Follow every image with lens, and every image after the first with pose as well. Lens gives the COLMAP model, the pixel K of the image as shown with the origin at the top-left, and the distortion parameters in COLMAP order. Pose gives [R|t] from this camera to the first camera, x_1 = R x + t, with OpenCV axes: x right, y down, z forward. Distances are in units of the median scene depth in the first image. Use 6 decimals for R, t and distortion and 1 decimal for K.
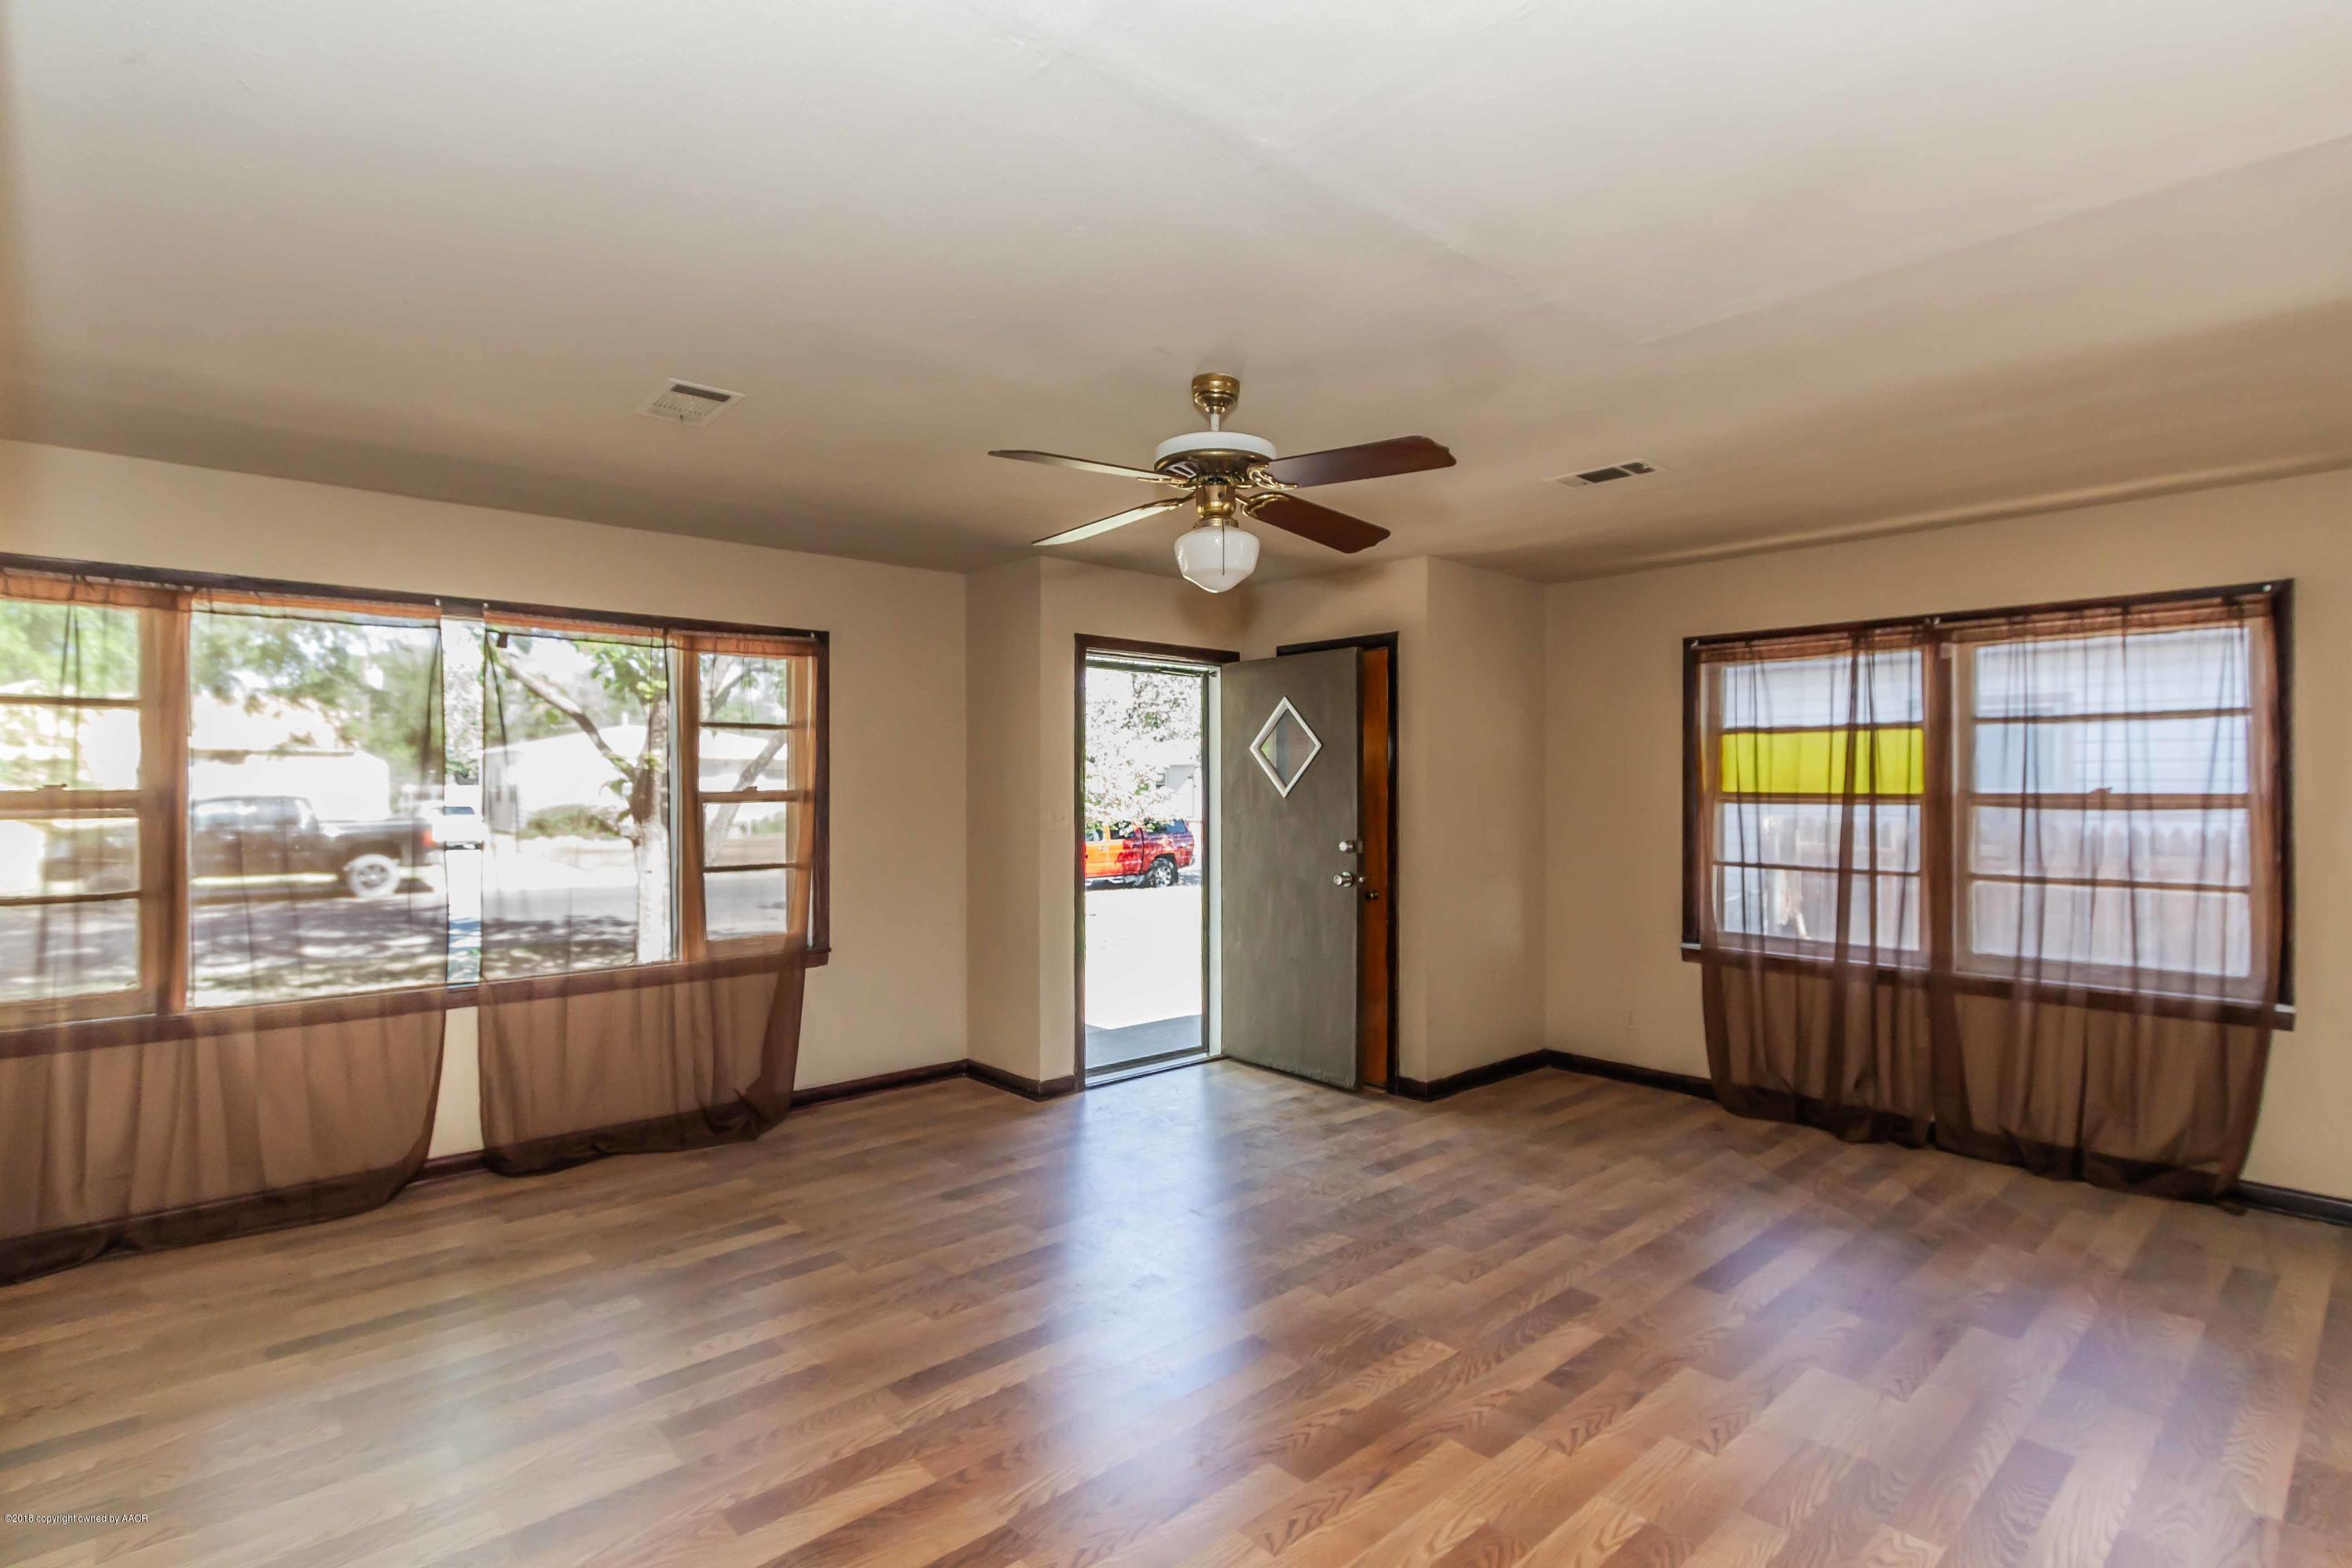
lens RADIAL K [[1116.6, 0, 1209.4], [0, 1116.6, 802.5], [0, 0, 1]] dist [0.001955, -0.000281]
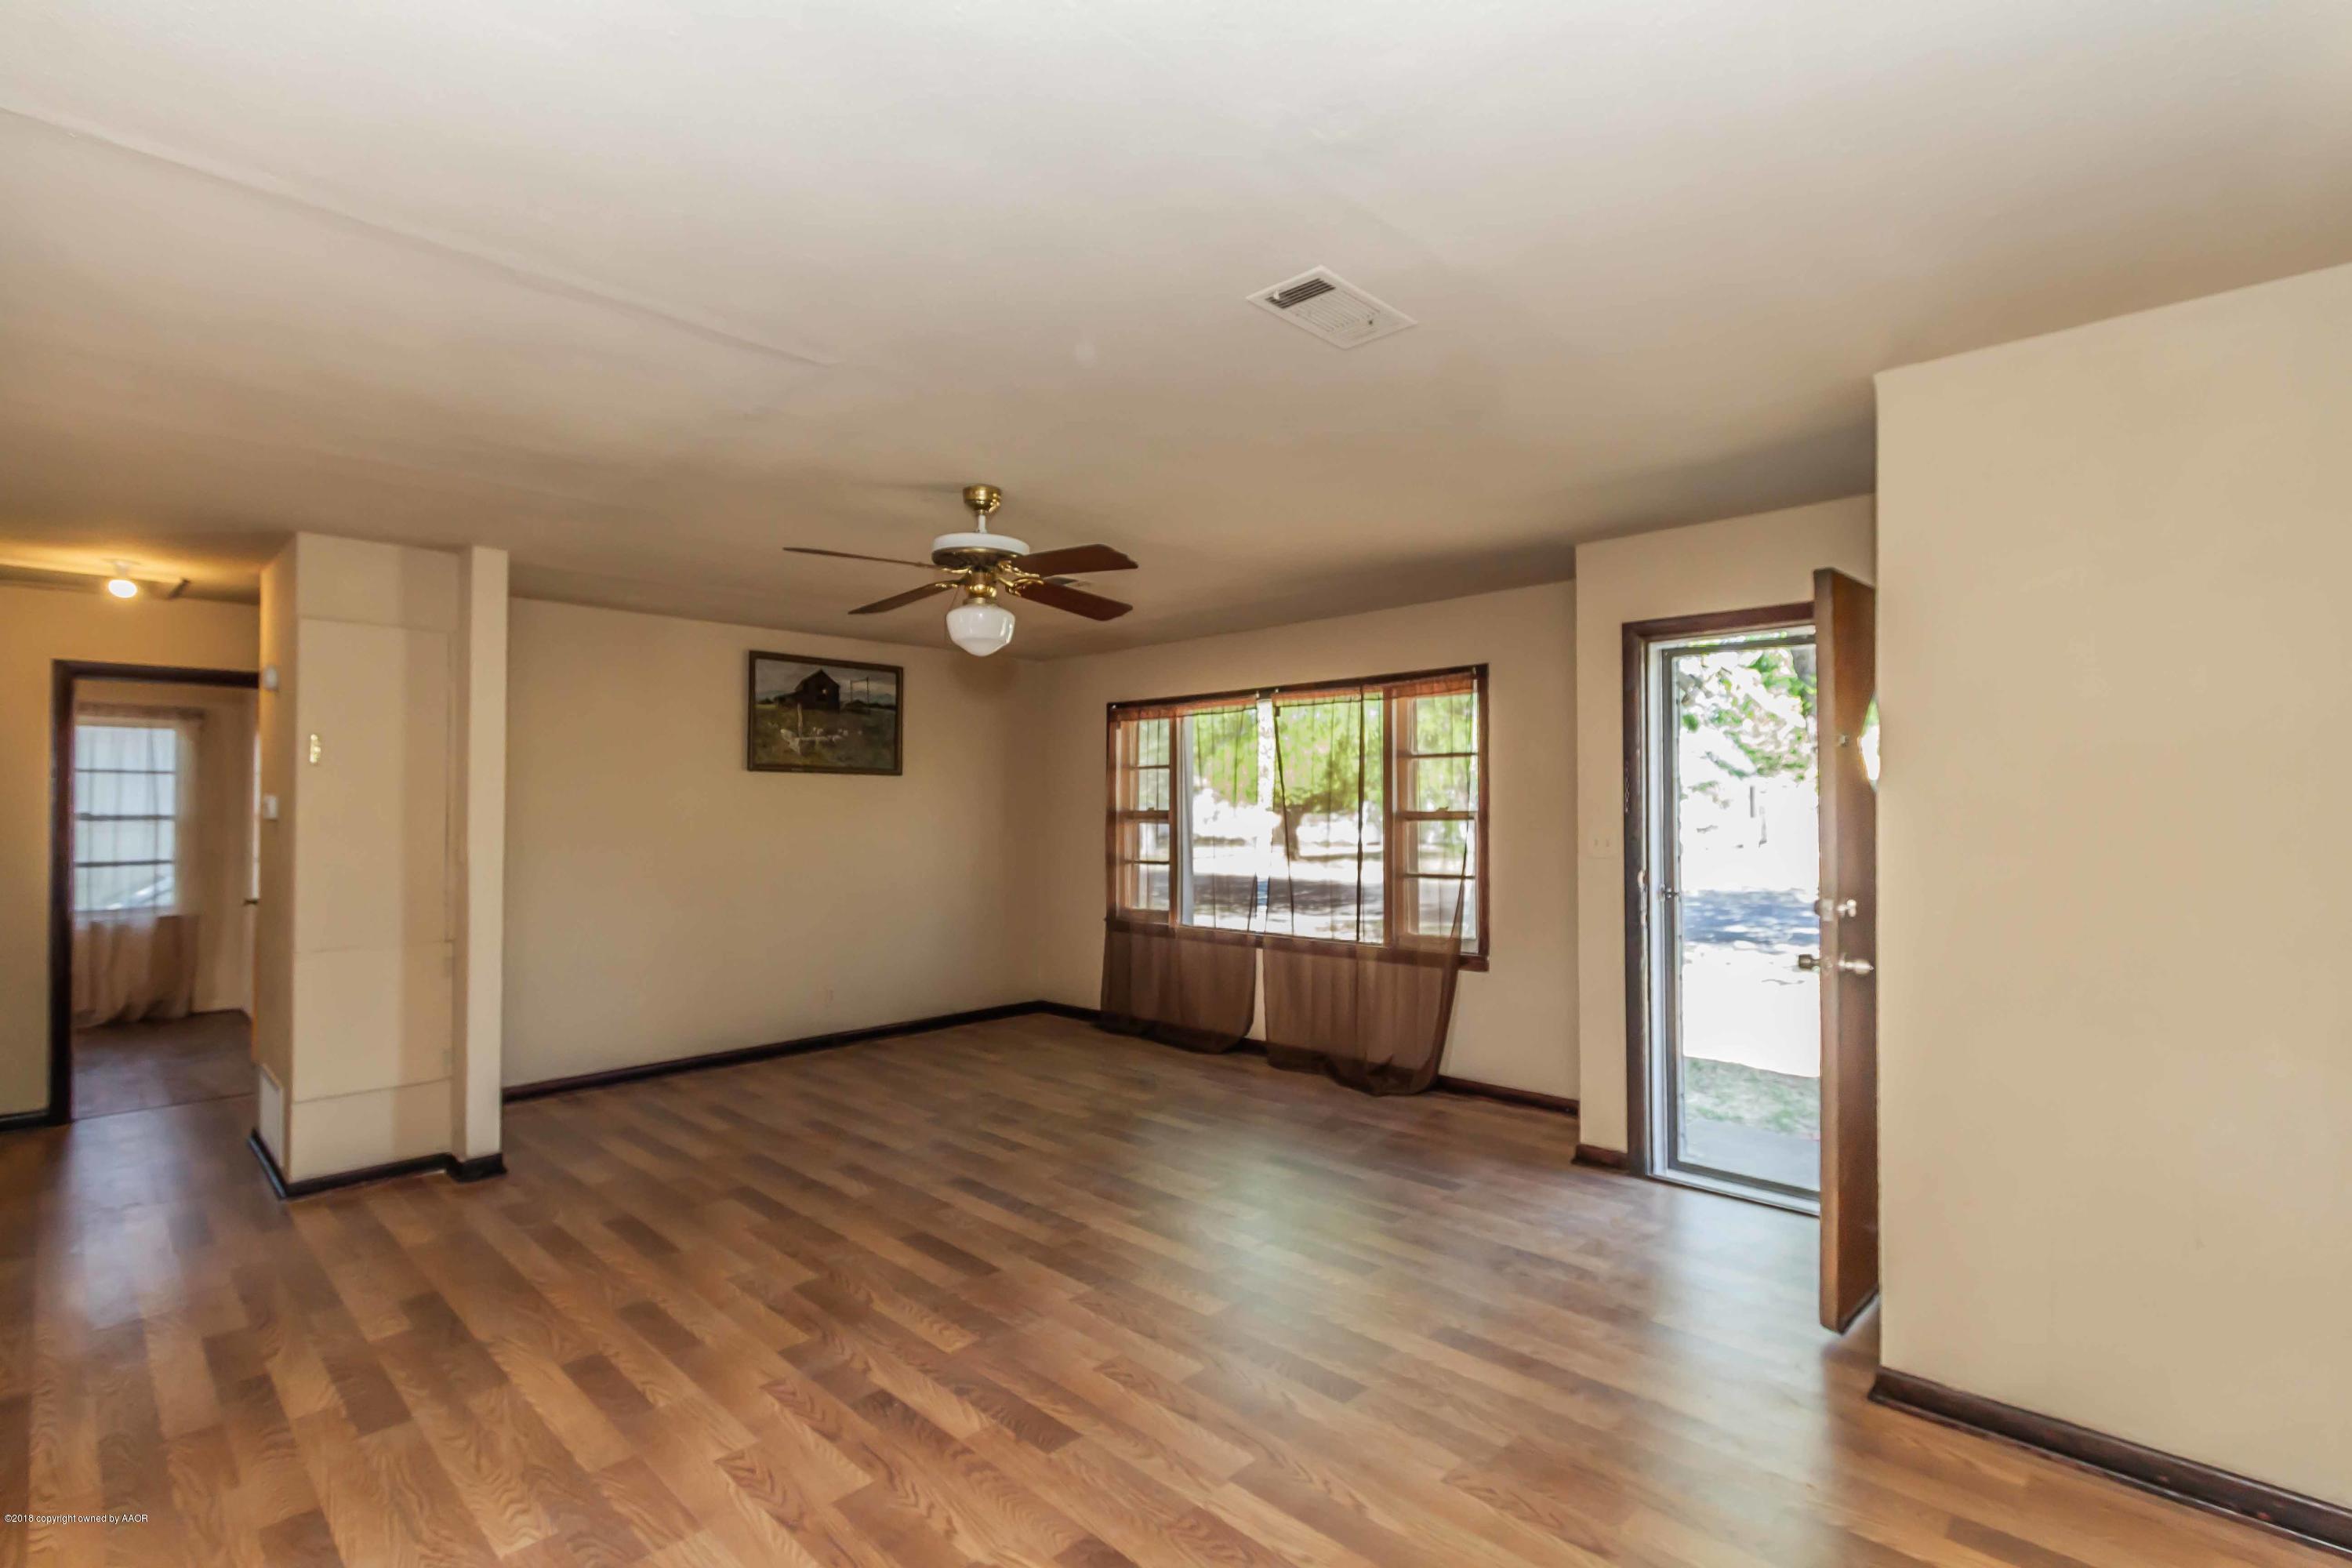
lens RADIAL K [[1116.6, 0, 1198.7], [0, 1116.6, 805.8], [0, 0, 1]] dist [0.001955, -0.000281]
pose [[0.058386, -0.001283, -0.998293, 0.827697], [-0.010557, 0.999942, -0.001902, -0.011887], [0.998238, 0.010650, 0.058369, 0.757672]]
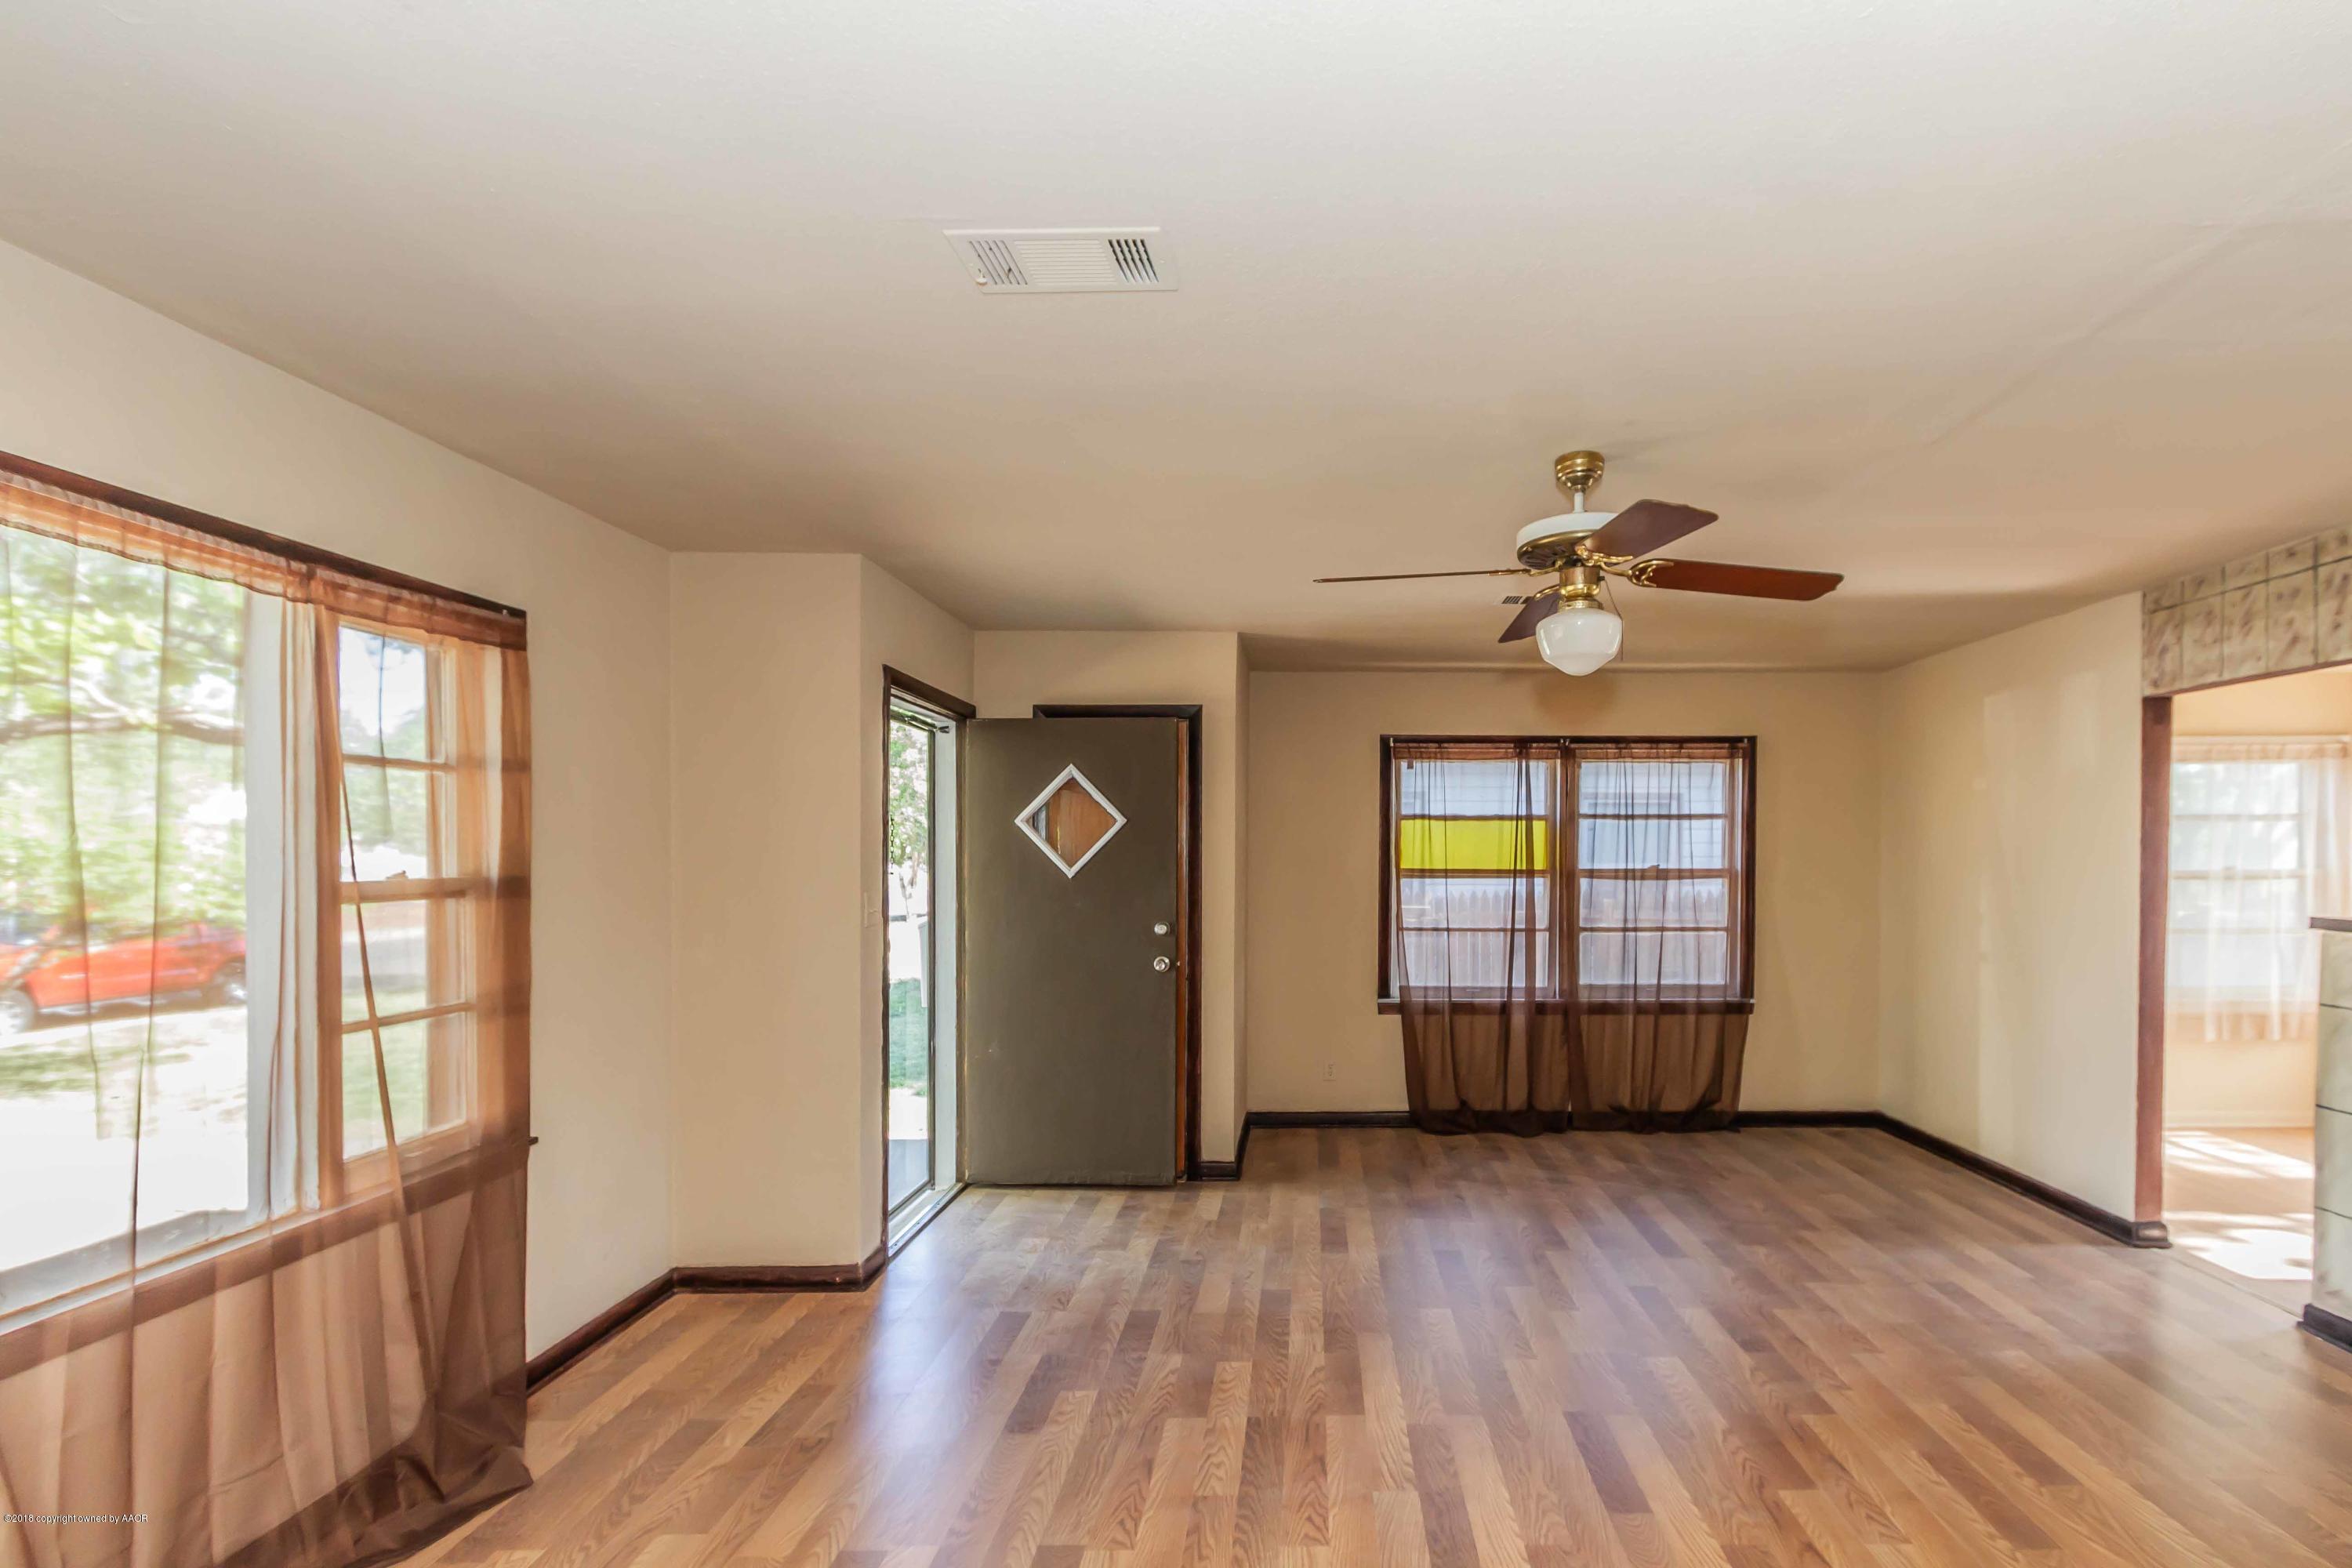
lens RADIAL K [[1116.6, 0, 1314.8], [0, 1116.6, 882.8], [0, 0, 1]] dist [0.001955, -0.000281]
pose [[0.678140, -0.016694, 0.734743, -0.566249], [0.011078, 0.999861, 0.012493, -0.012062], [-0.734849, -0.000333, 0.678230, 0.319939]]
